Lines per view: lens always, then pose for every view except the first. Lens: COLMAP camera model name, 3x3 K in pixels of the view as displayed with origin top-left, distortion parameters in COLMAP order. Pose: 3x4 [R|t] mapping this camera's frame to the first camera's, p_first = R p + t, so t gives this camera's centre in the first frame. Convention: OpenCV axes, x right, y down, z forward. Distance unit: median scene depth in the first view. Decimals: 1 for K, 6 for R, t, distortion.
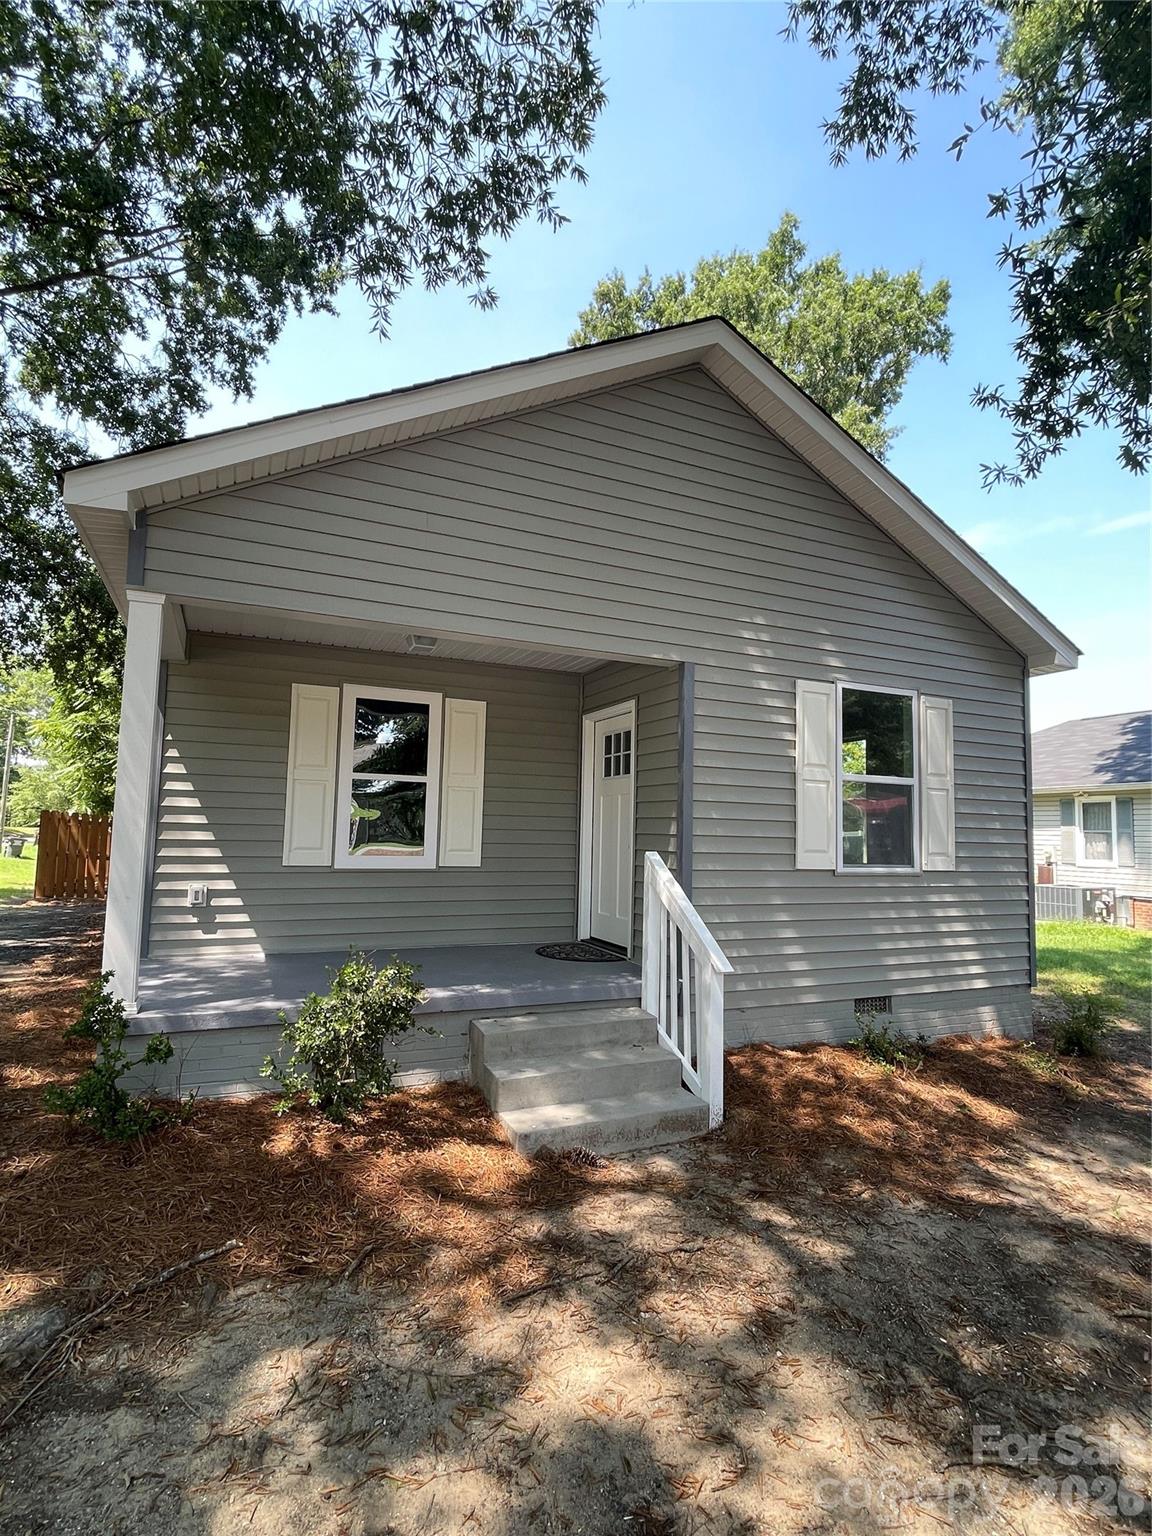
lens RADIAL K [[770.0, 0, 576.9], [0, 770.0, 765.3], [0, 0, 1]] dist [-0.001820, -0.000319]
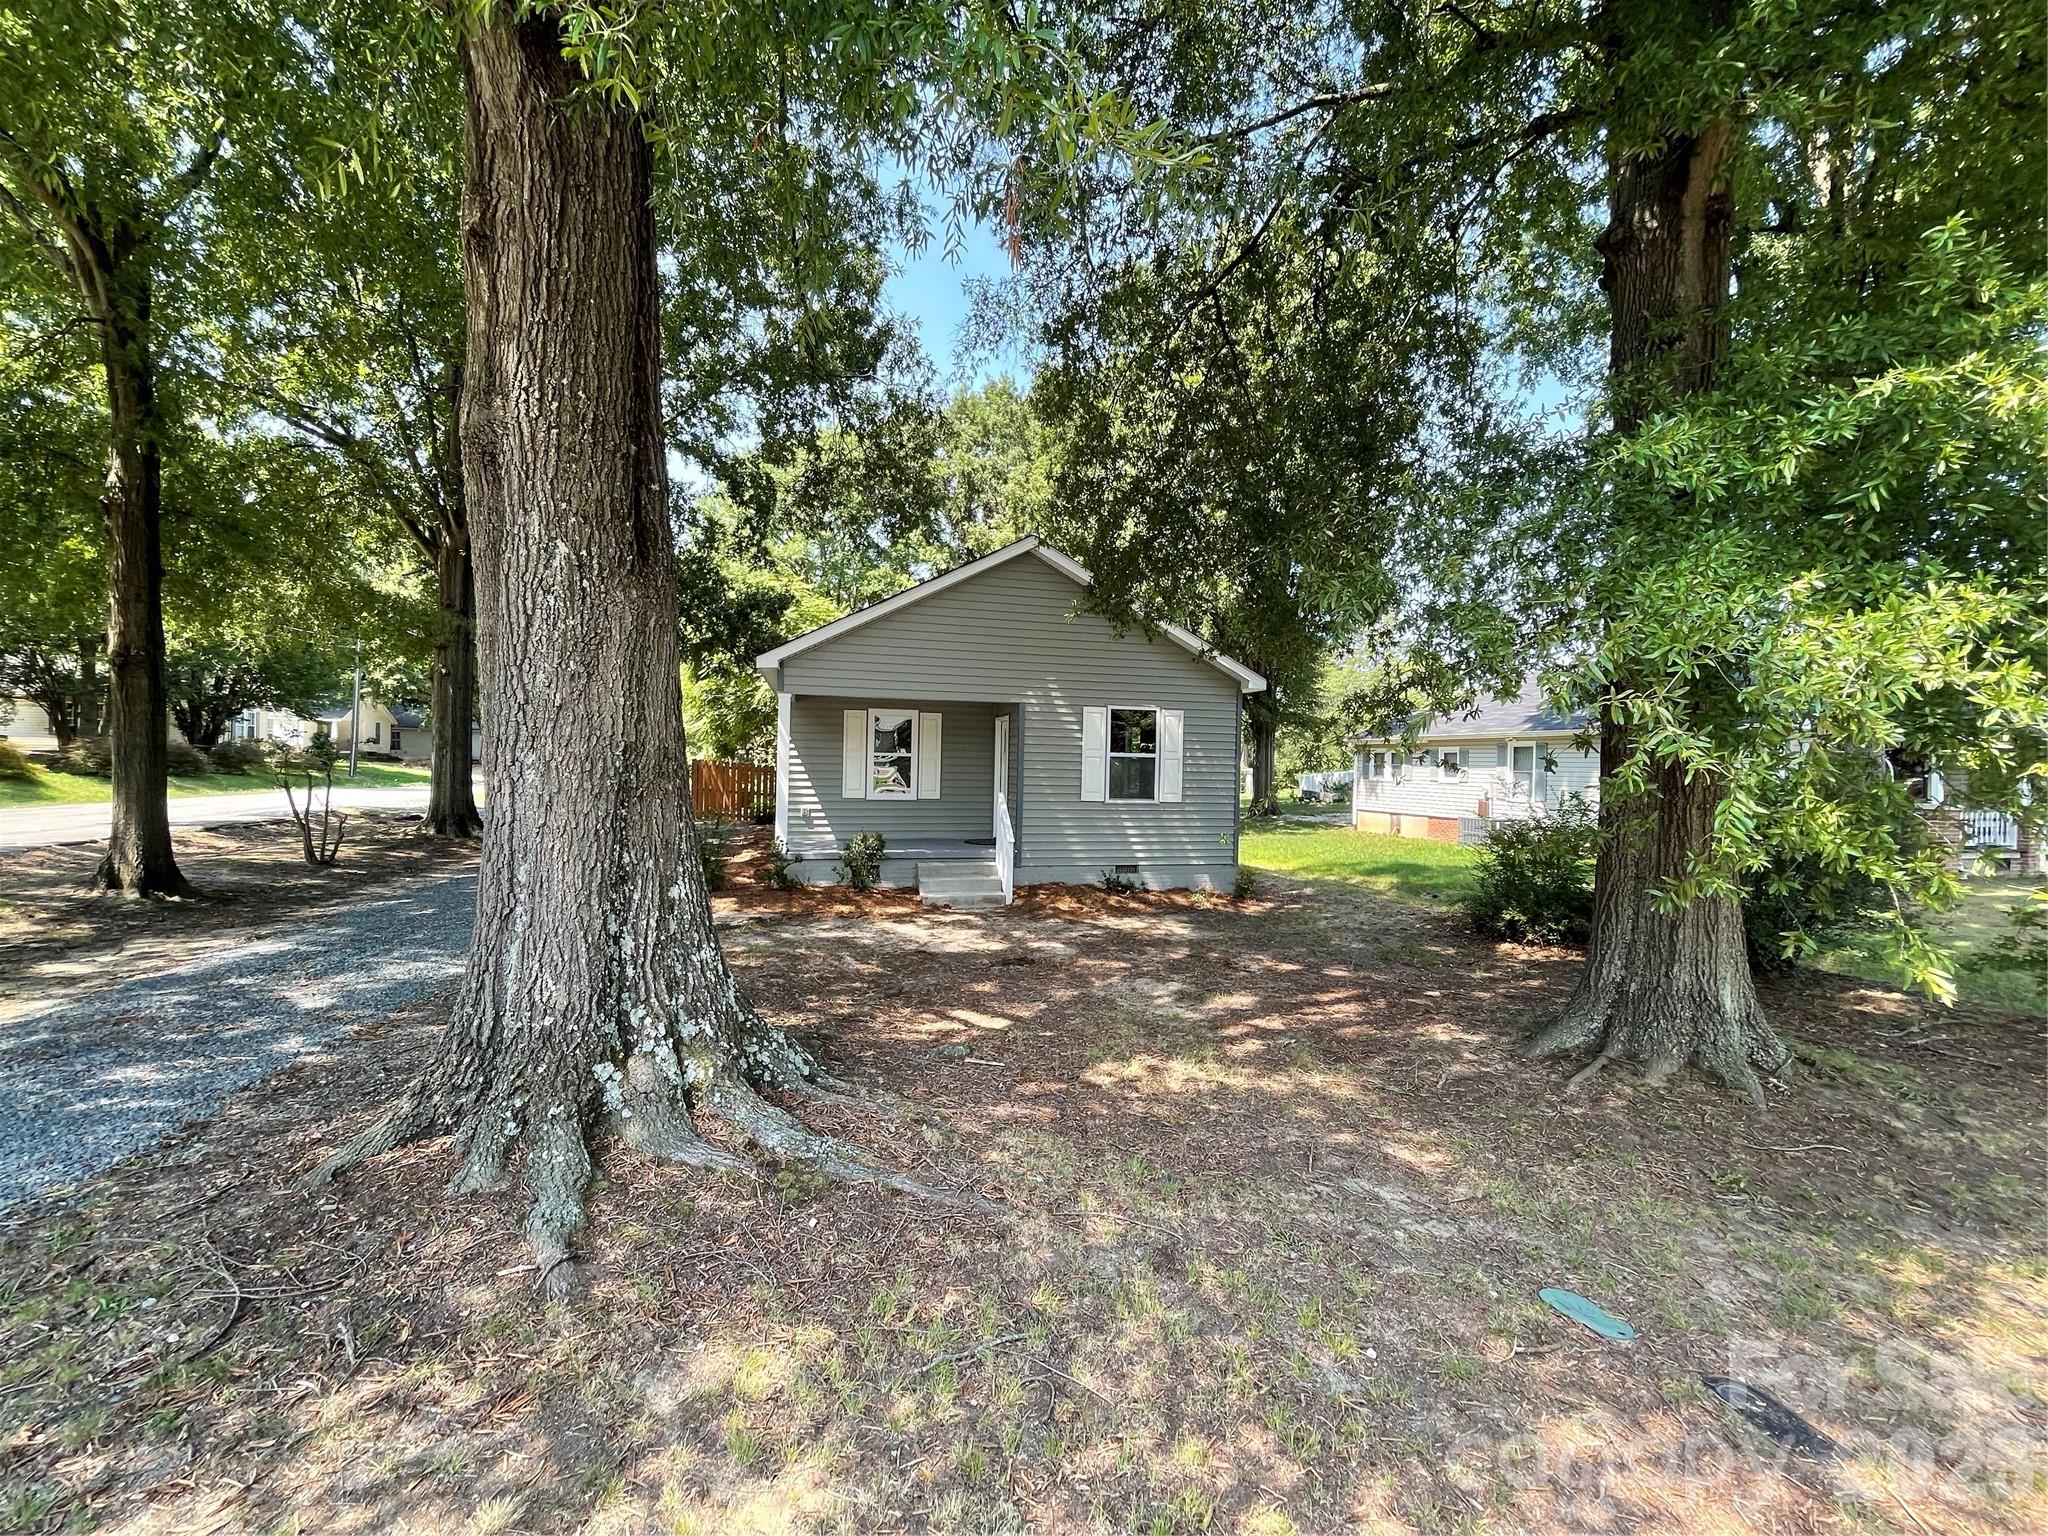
lens RADIAL K [[823.8, 0, 1024.8], [0, 823.8, 773.4], [0, 0, 1]] dist [-0.002416, 0.000788]
pose [[0.984395, -0.001584, -0.175968, 0.493146], [0.018931, 0.995109, 0.096950, -0.142164], [0.174954, -0.098768, 0.979610, -1.085215]]
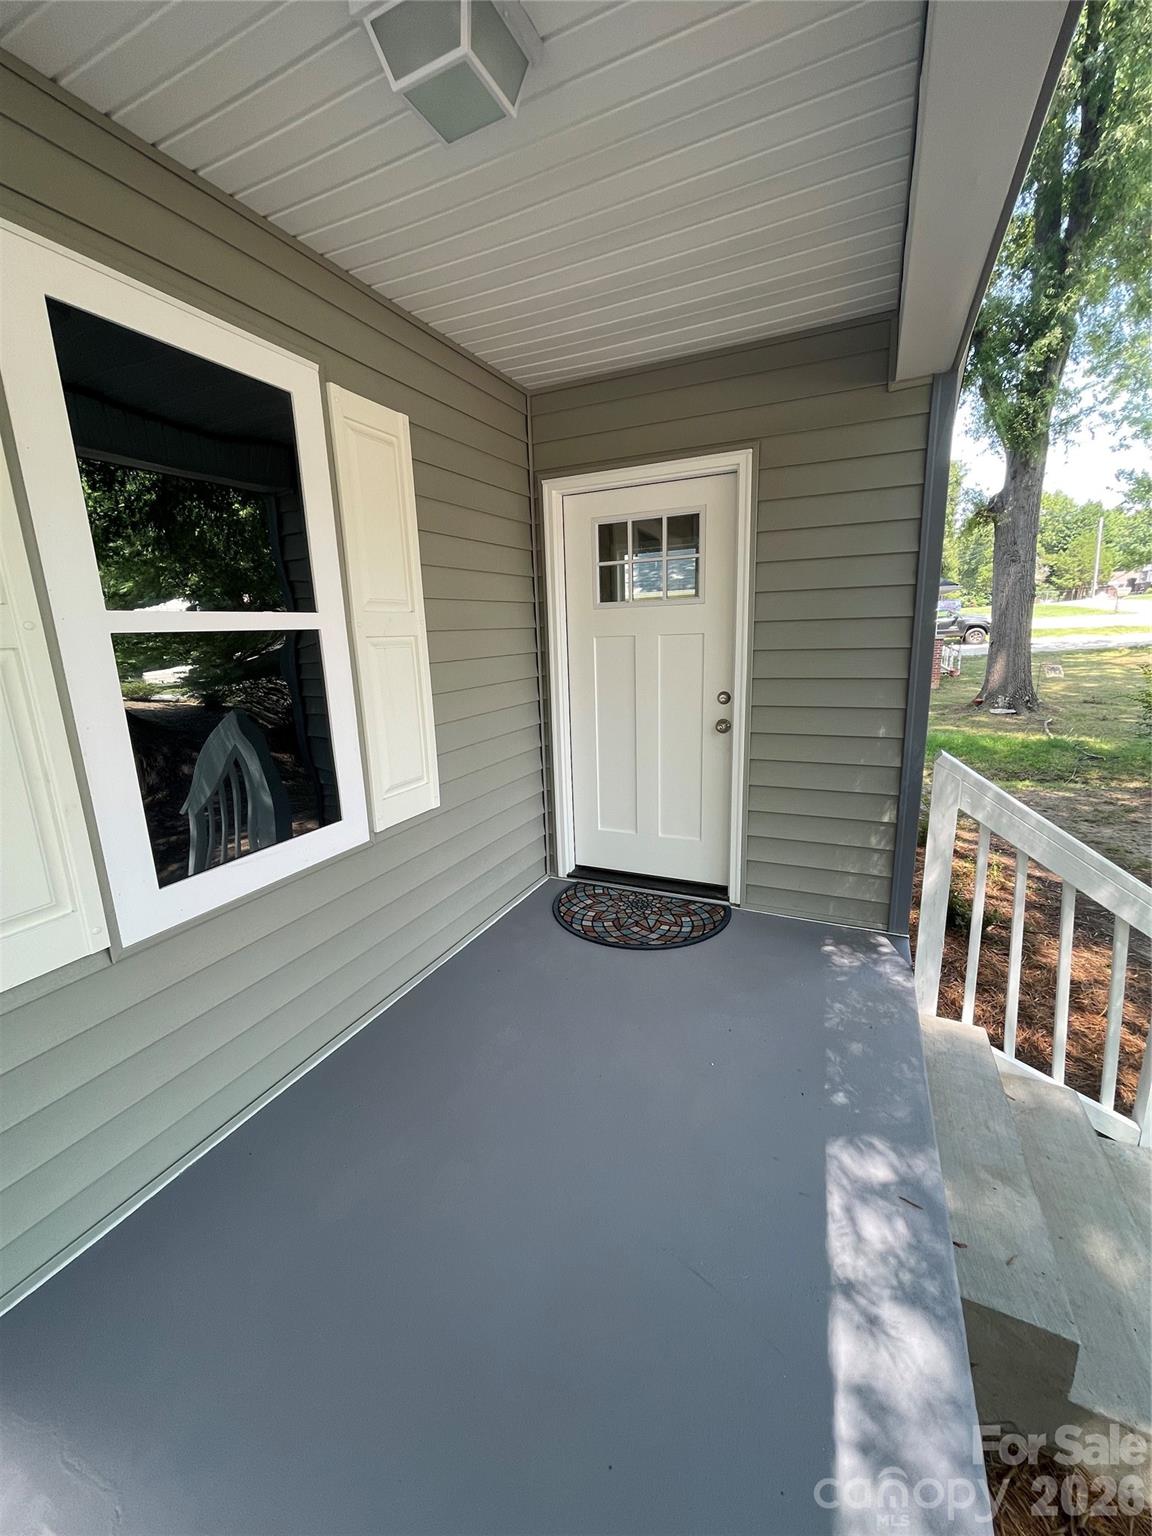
lens RADIAL K [[617.8, 0, 574.8], [0, 617.8, 763.0], [0, 0, 1]] dist [-0.002416, 0.000788]
pose [[0.759130, -0.185001, 0.624096, -0.291880], [-0.014327, 0.953782, 0.300157, -0.007129], [-0.650781, -0.236799, 0.721394, 0.680469]]
